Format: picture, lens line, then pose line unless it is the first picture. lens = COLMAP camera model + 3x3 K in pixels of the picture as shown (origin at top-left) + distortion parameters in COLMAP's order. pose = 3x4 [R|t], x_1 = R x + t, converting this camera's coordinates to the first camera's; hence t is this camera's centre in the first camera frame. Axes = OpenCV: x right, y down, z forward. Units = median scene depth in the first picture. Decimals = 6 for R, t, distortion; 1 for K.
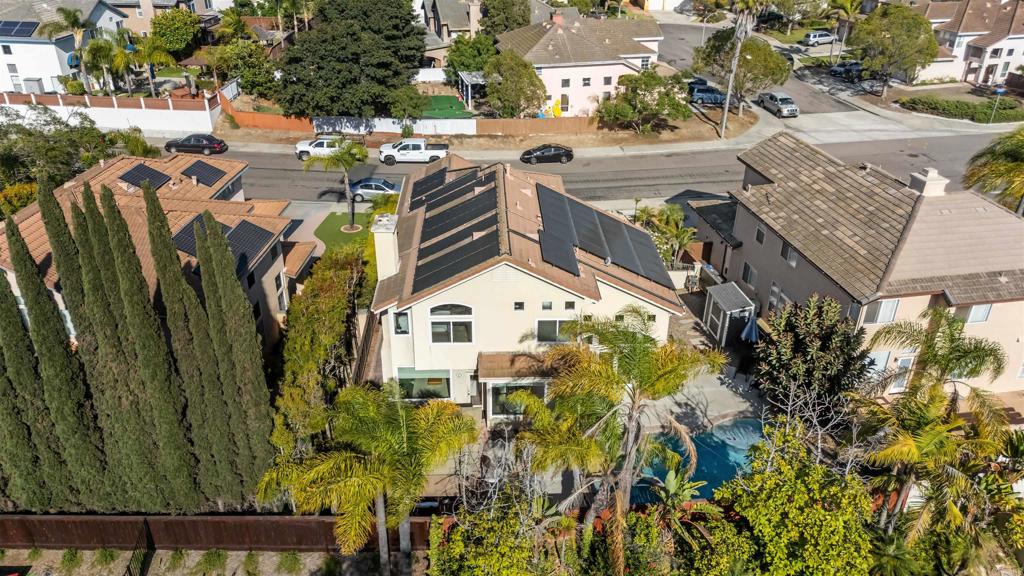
lens RADIAL K [[757.6, 0, 514.0], [0, 757.6, 284.7], [0, 0, 1]] dist [0.084838, -0.088309]
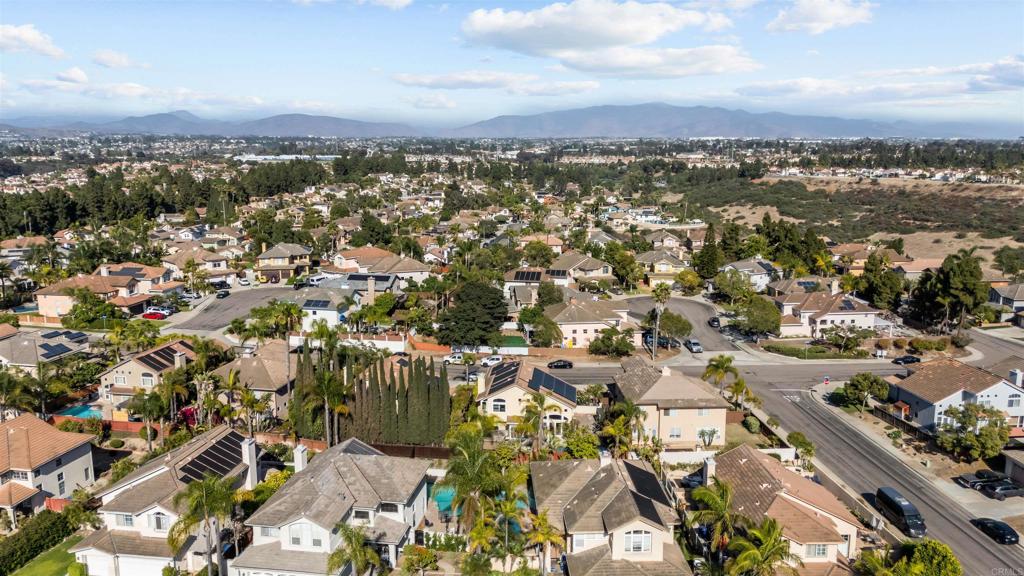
lens RADIAL K [[737.1, 0, 499.9], [0, 737.1, 283.7], [0, 0, 1]] dist [0.078034, -0.090681]
pose [[0.988736, 0.012900, -0.149111, 0.170662], [-0.057785, 0.951931, -0.300814, 0.223651], [0.138063, 0.306042, 0.941954, -0.949397]]
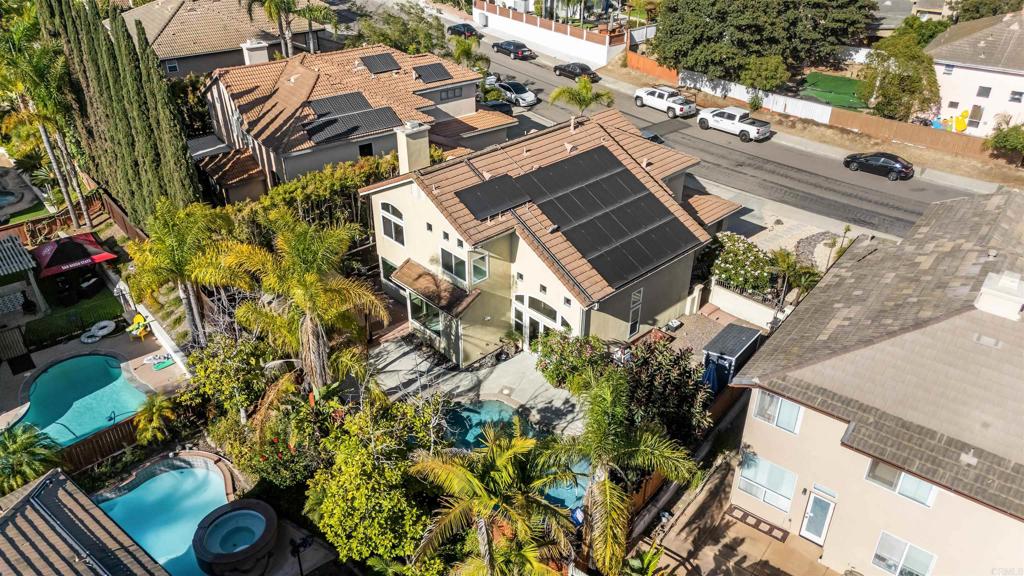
lens RADIAL K [[757.6, 0, 514.0], [0, 757.6, 284.7], [0, 0, 1]] dist [0.084838, -0.088309]
pose [[0.663525, 0.378670, -0.645247, 0.350008], [-0.354821, 0.918563, 0.174196, -0.054553], [0.658663, 0.113364, 0.743849, 0.129995]]
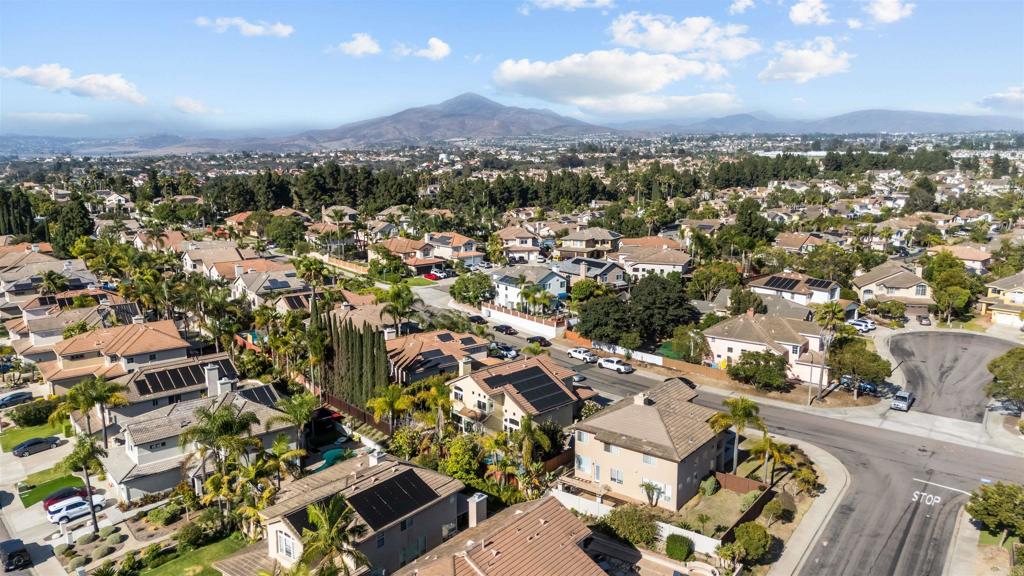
lens RADIAL K [[737.1, 0, 499.9], [0, 737.1, 283.7], [0, 0, 1]] dist [0.078034, -0.090681]
pose [[0.655681, 0.125243, -0.744578, 0.950375], [-0.348411, 0.925065, -0.151211, 0.014591], [0.669844, 0.358565, 0.650184, -0.421130]]
